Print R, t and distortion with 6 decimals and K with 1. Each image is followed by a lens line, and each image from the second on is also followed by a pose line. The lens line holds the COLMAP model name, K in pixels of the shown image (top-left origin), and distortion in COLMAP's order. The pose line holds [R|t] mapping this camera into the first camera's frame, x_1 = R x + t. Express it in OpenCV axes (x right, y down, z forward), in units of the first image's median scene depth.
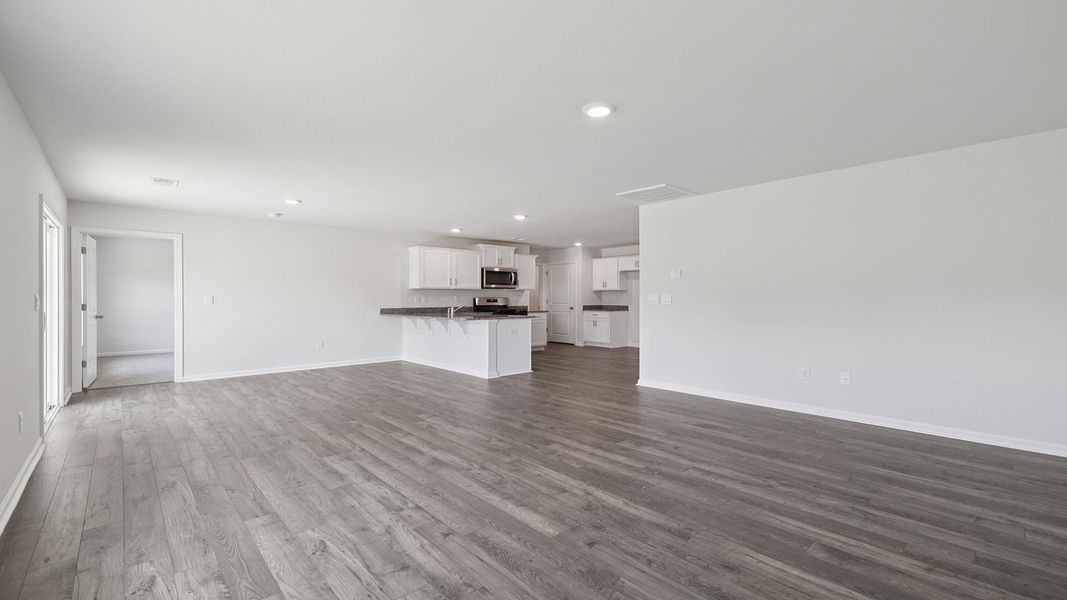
lens RADIAL K [[457.6, 0, 533.5], [0, 457.6, 300.0], [0, 0, 1]] dist [-0.001647, -0.000132]
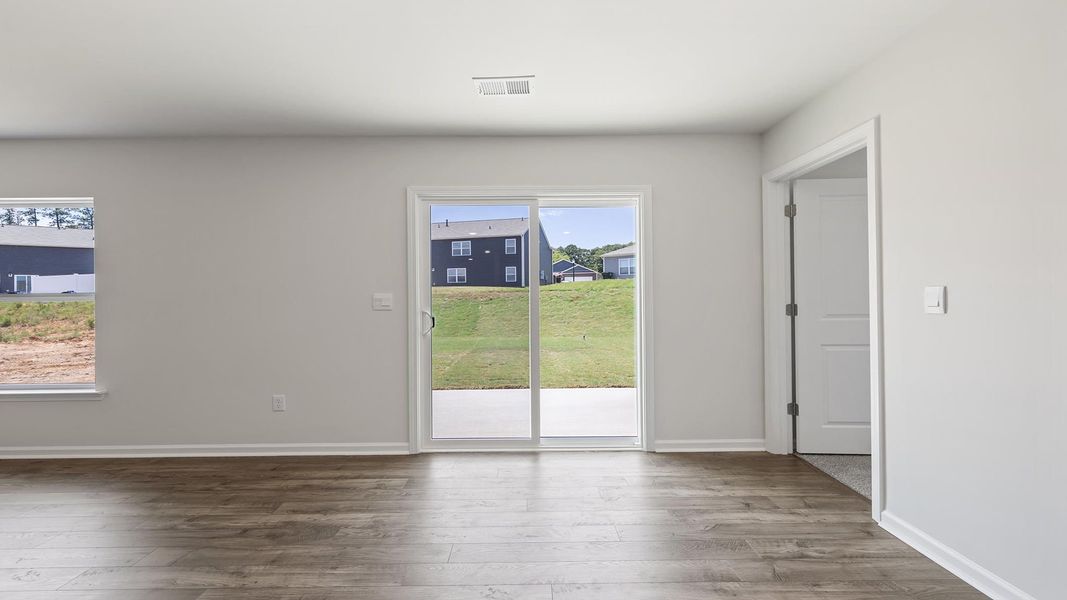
lens RADIAL K [[449.6, 0, 529.6], [0, 449.6, 295.5], [0, 0, 1]] dist [0.001892, 0.000276]
pose [[-0.668335, 0.003410, -0.743852, -0.329671], [0.004217, 0.999991, 0.000796, -0.005023], [0.743848, -0.002605, -0.668343, 1.085470]]
